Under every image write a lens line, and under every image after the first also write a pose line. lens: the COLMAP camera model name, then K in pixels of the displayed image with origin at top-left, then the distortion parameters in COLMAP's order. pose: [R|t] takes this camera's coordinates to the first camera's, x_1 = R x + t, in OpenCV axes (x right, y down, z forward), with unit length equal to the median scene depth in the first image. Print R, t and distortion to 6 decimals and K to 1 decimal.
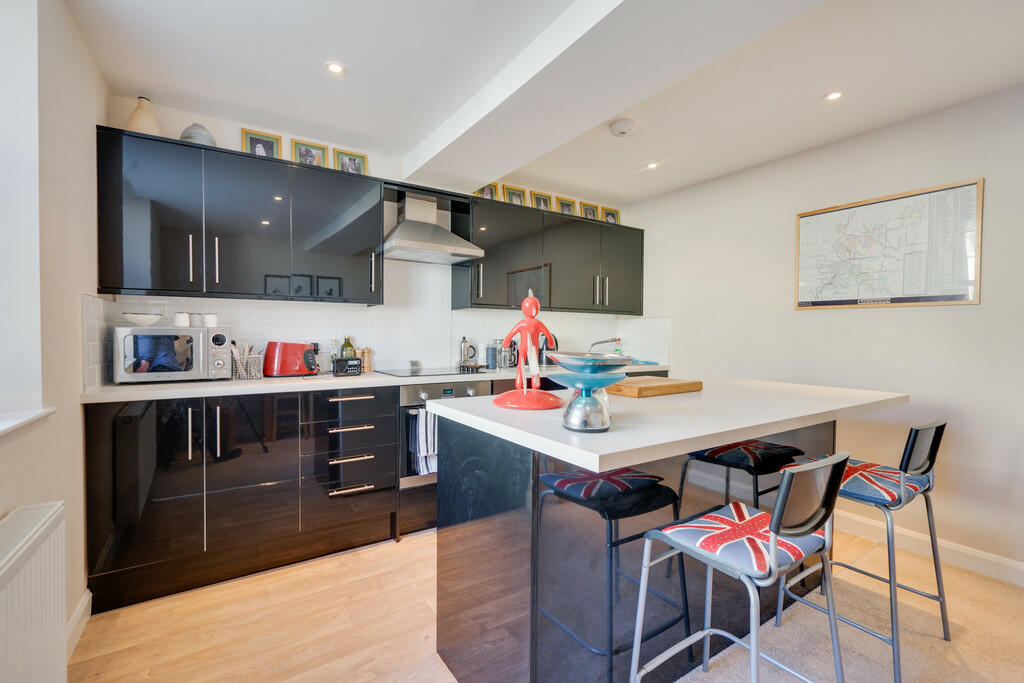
lens RADIAL K [[462.3, 0, 514.2], [0, 462.3, 339.6], [0, 0, 1]] dist [-0.001125, -0.000224]
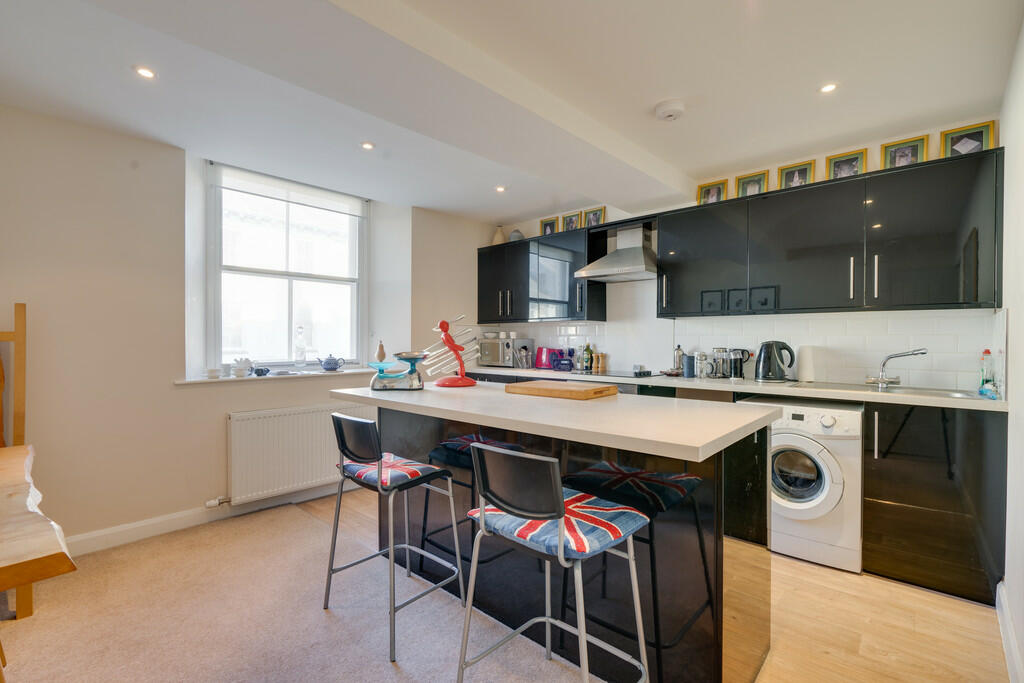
lens RADIAL K [[462.3, 0, 514.2], [0, 462.3, 339.6], [0, 0, 1]] dist [-0.001125, -0.000224]
pose [[0.238828, -0.012580, -0.970981, 0.827159], [-0.018933, 0.999666, -0.017608, 0.007155], [0.970877, 0.022589, 0.238510, 0.409931]]
